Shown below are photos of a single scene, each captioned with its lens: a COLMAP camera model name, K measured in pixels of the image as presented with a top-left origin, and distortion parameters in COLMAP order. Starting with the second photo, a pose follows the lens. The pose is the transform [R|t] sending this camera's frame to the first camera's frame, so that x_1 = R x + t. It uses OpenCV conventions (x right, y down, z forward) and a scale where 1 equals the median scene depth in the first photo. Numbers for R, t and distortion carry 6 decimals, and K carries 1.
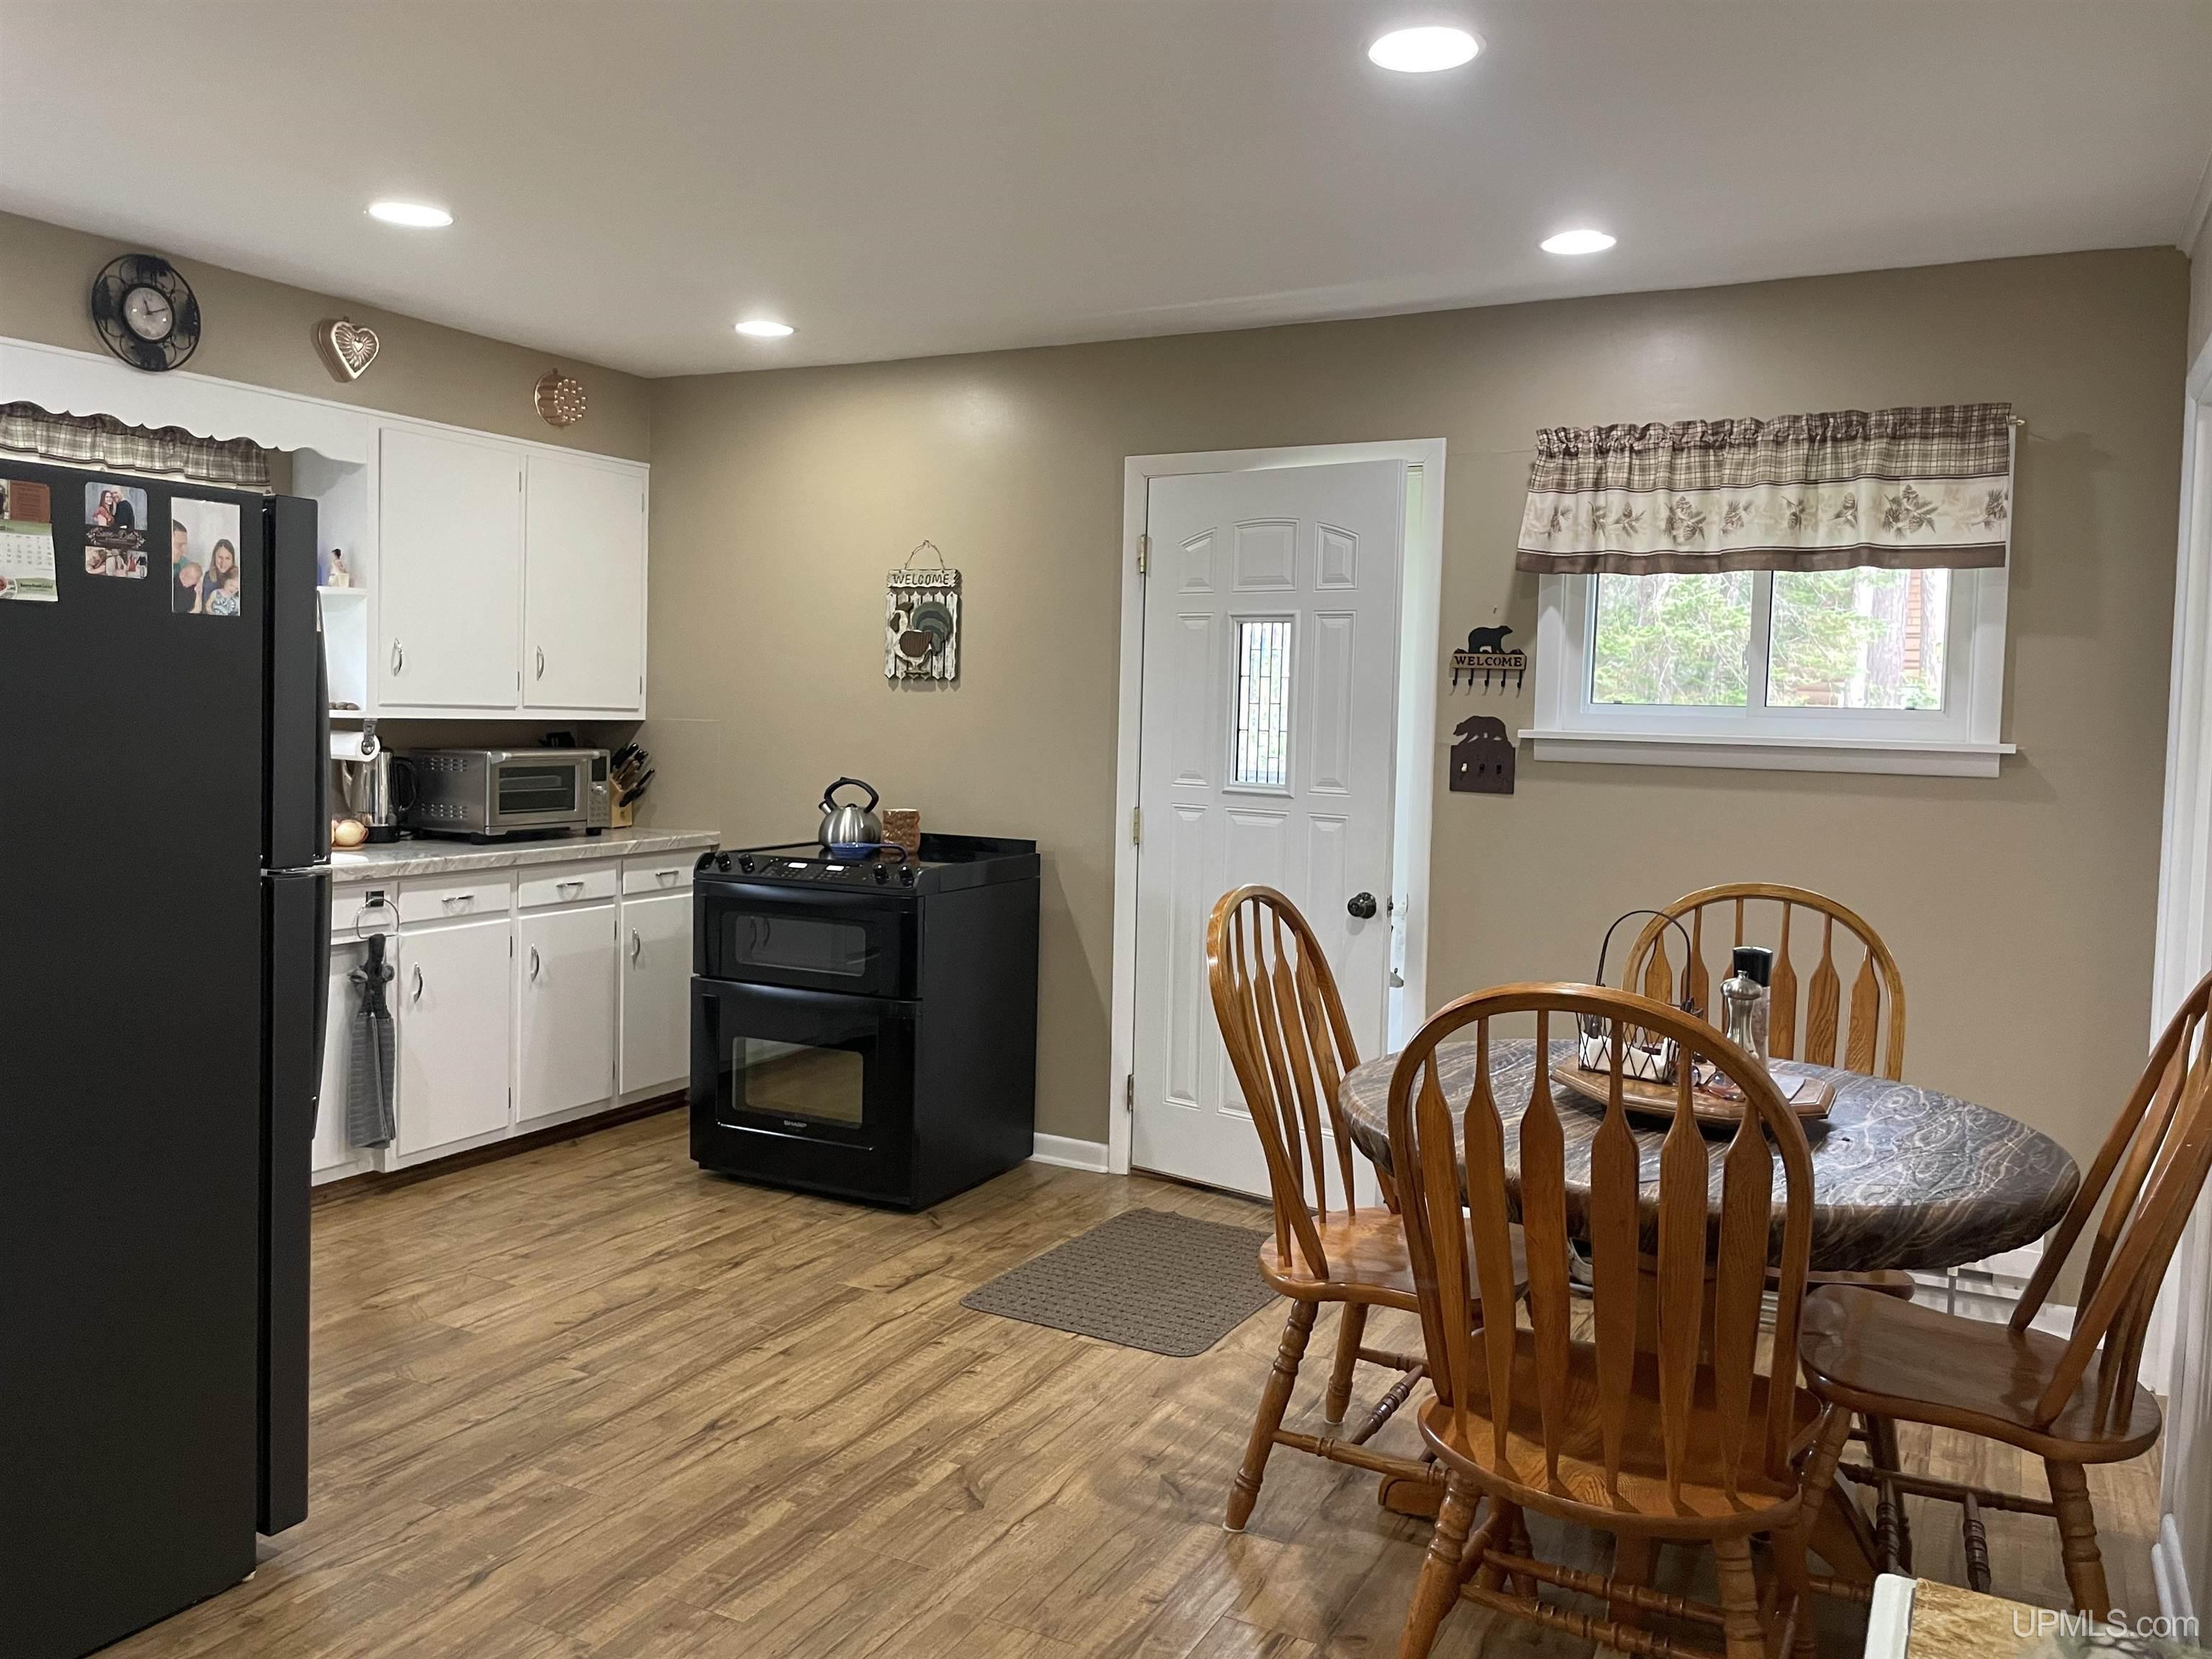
lens RADIAL K [[1803.0, 0, 1105.6], [0, 1803.0, 824.1], [0, 0, 1]] dist [0.116157, -0.166469]
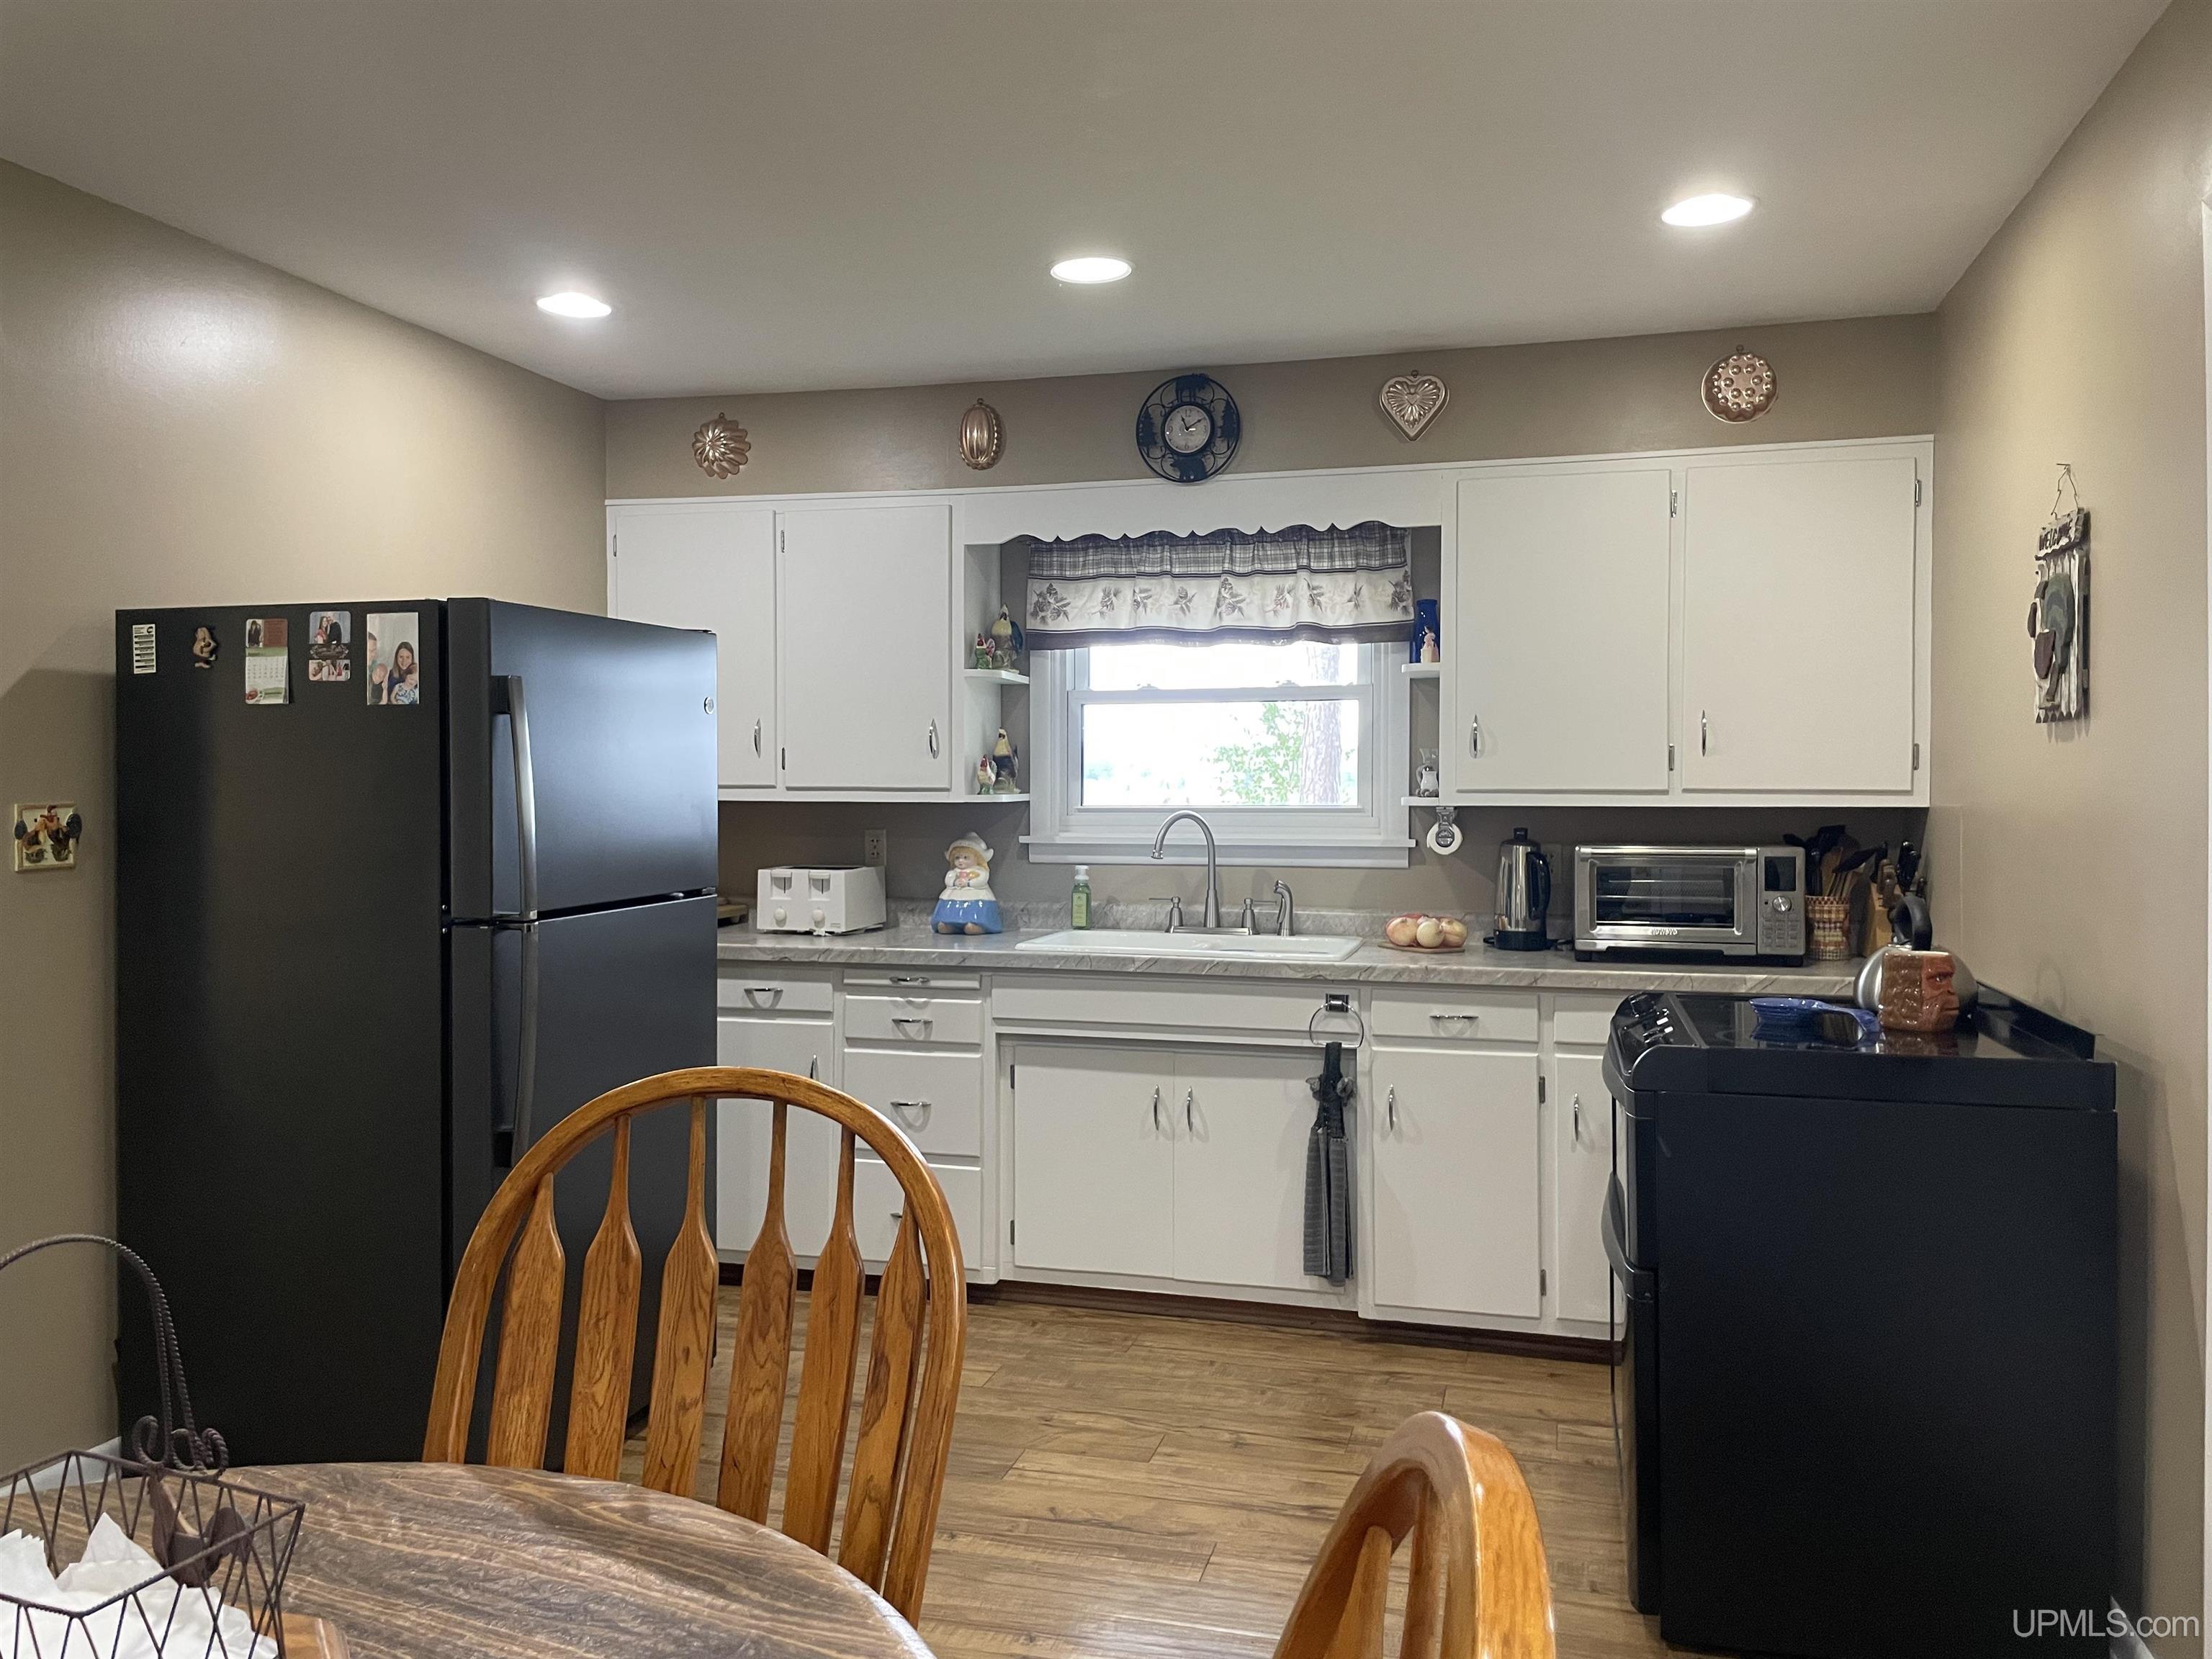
lens RADIAL K [[1744.1, 0, 1105.5], [0, 1744.1, 801.1], [0, 0, 1]] dist [0.057568, -0.001924]
pose [[0.174569, -0.021501, -0.984410, 0.473253], [-0.061482, 0.997573, -0.032691, -0.025640], [0.982724, 0.066230, 0.172824, 0.800025]]
